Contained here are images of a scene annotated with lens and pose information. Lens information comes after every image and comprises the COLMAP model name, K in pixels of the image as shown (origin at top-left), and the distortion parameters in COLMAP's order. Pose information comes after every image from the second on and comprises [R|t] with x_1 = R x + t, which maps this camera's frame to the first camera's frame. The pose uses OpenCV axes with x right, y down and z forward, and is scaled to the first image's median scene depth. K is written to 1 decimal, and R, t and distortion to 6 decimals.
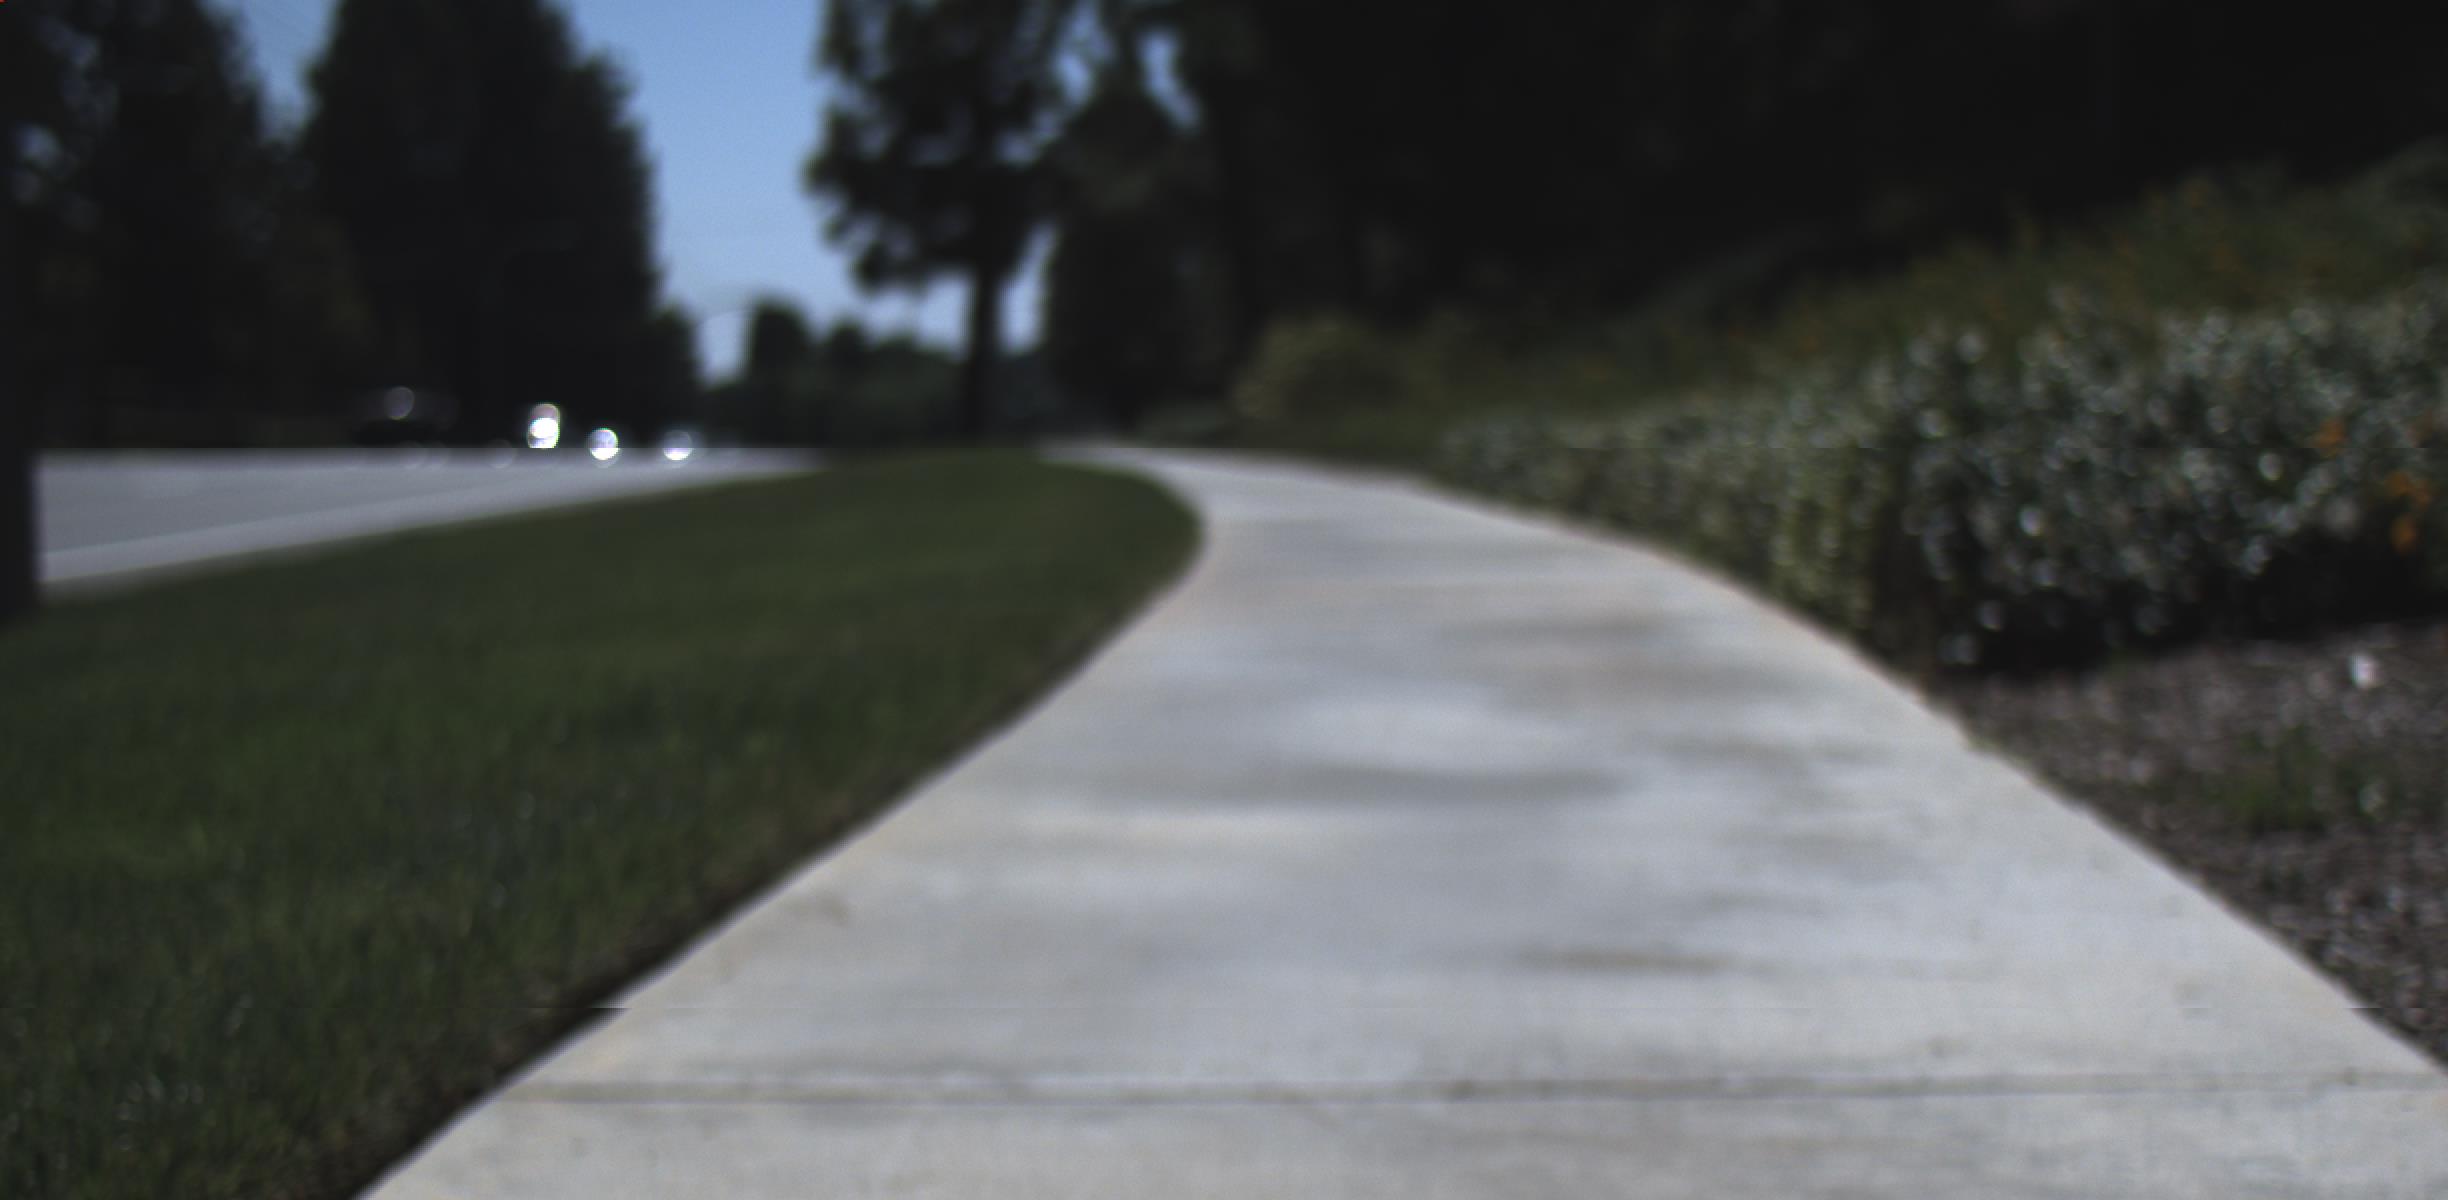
lens RADIAL K [[4719.7, 0, 1233.3], [0, 4719.7, 611.7], [0, 0, 1]] dist [0.028991, 0.000000]
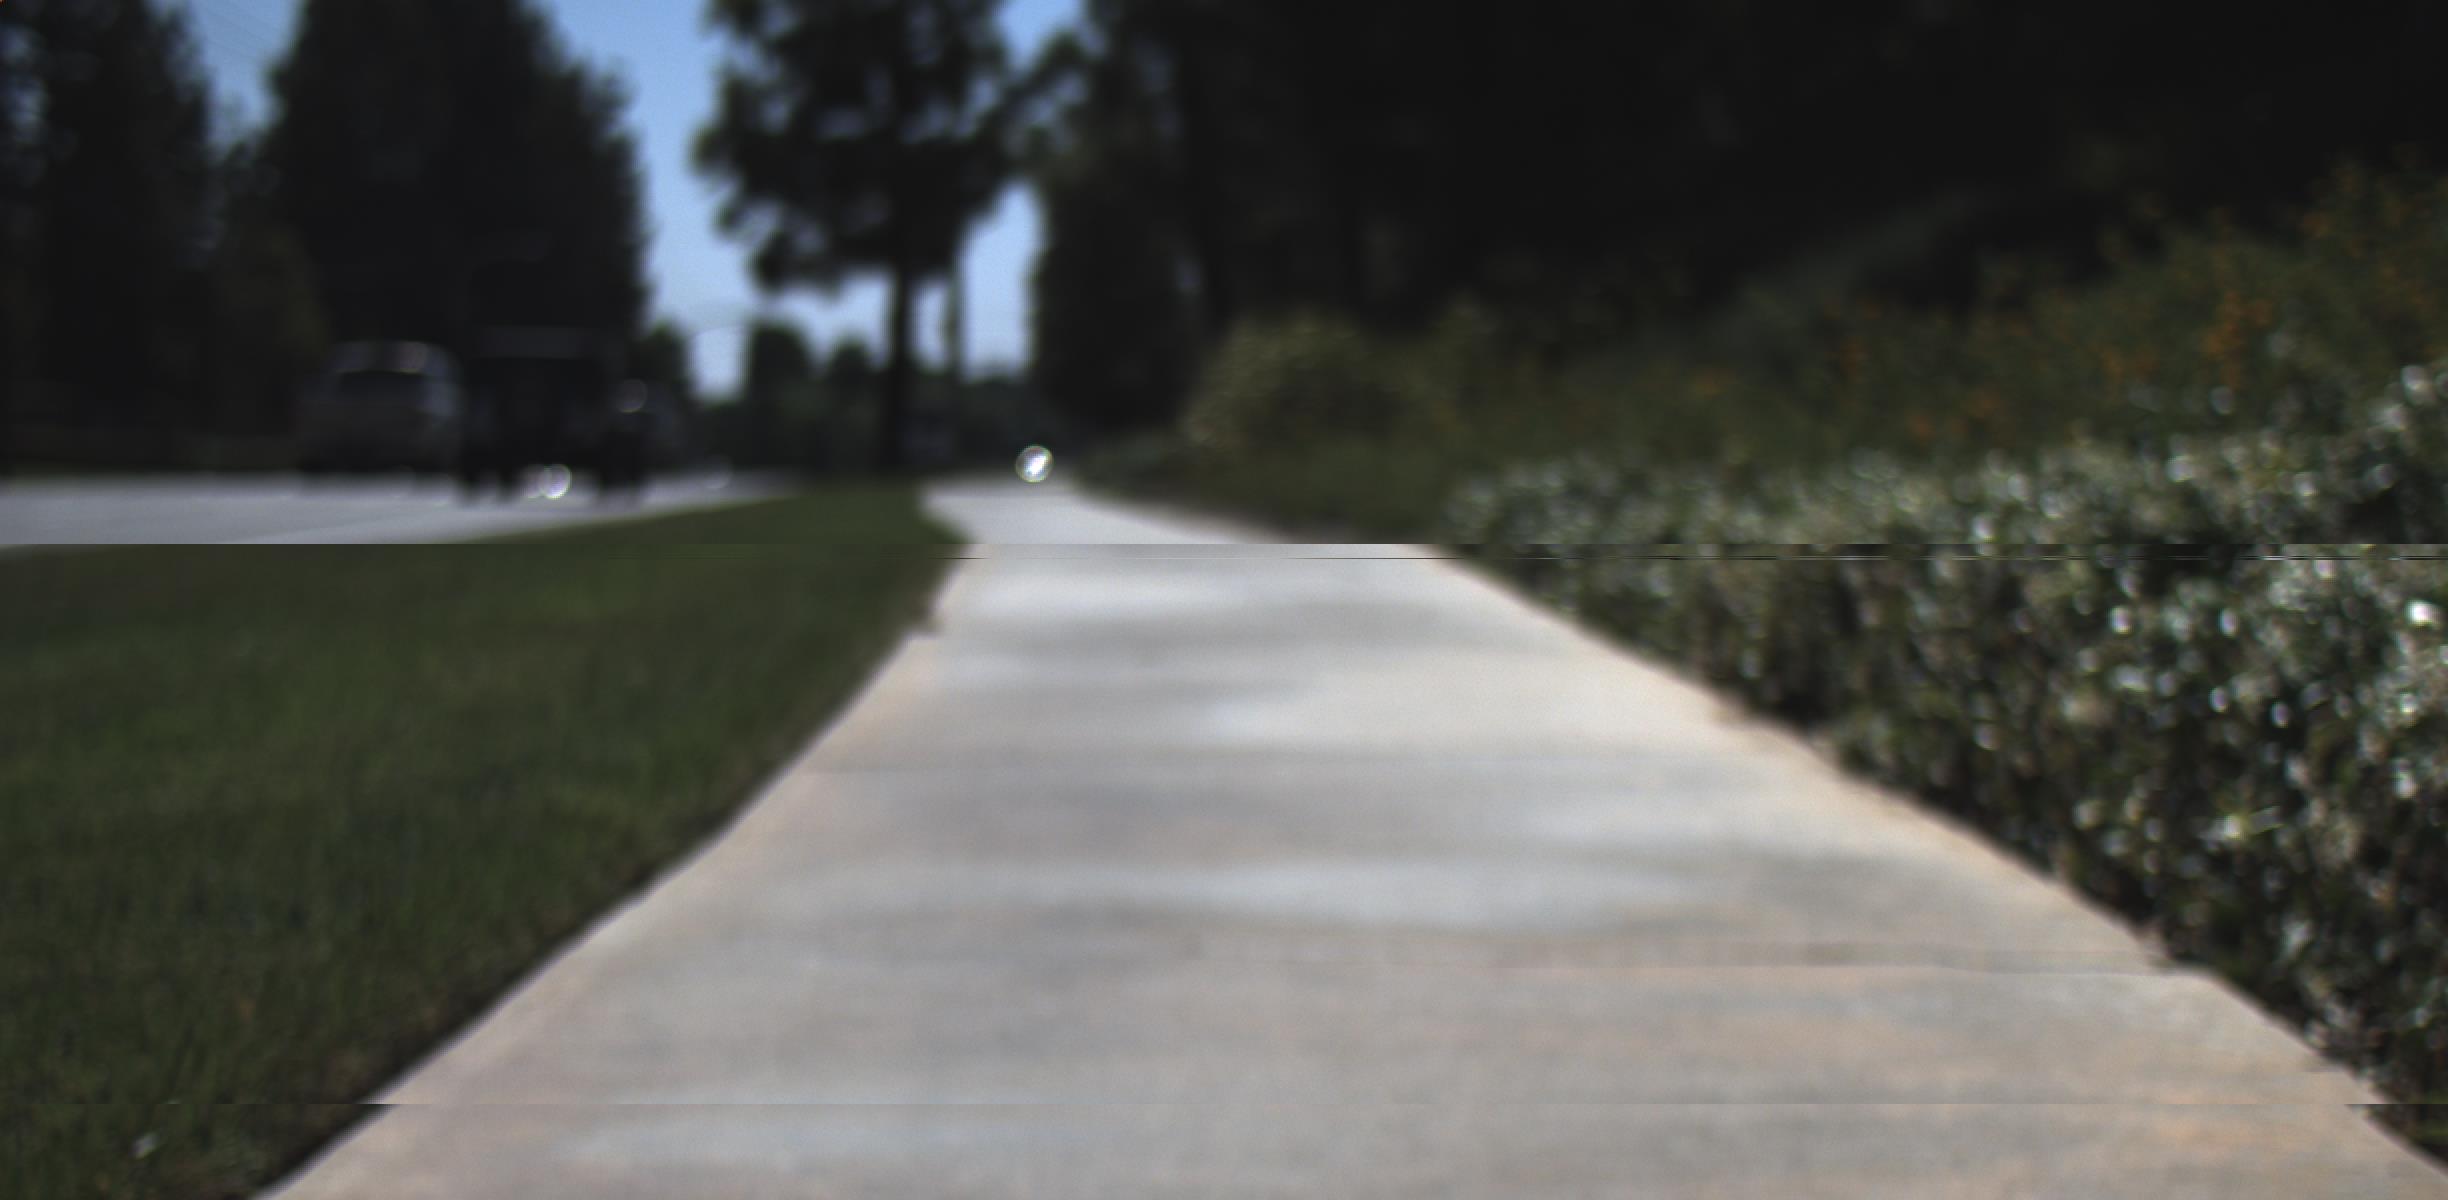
lens RADIAL K [[4528.0, 0, 1215.2], [0, 4528.0, 593.4], [0, 0, 1]] dist [0.027144, 0.000000]
pose [[0.999942, 0.005491, -0.009223, 0.010263], [-0.005553, 0.999961, -0.006800, -0.010822], [0.009185, 0.006851, 0.999934, 0.225709]]
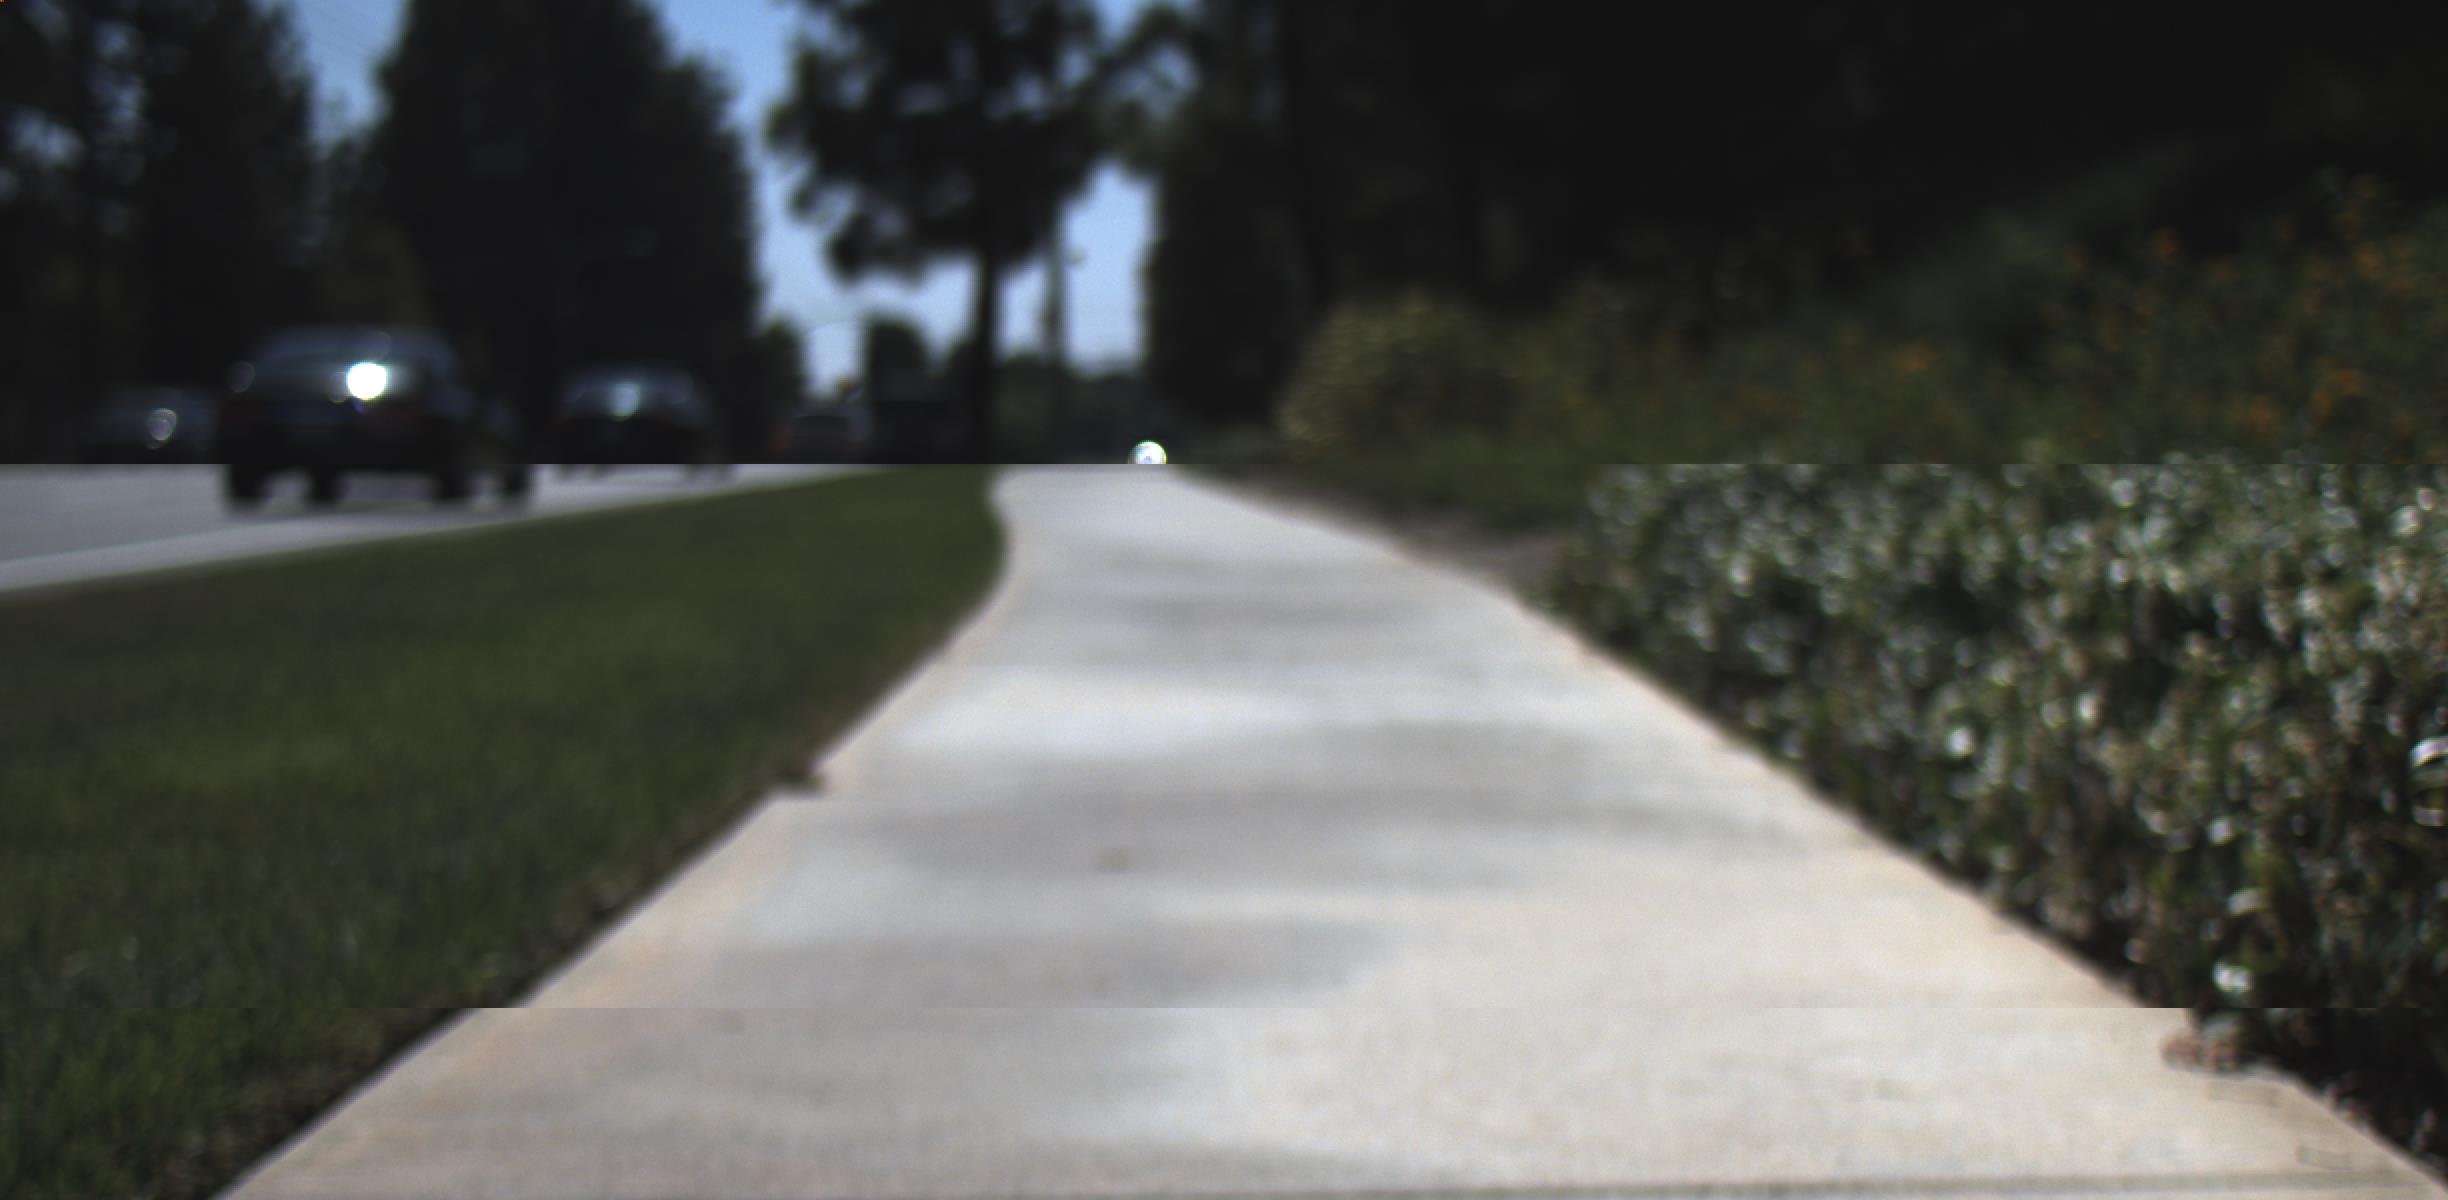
lens RADIAL K [[4528.0, 0, 1224.2], [0, 4528.0, 603.2], [0, 0, 1]] dist [0.027144, 0.000000]
pose [[0.999406, 0.001007, -0.034439, 0.012304], [-0.001130, 0.999993, -0.003564, -0.013090], [0.034435, 0.003601, 0.999400, 0.284460]]
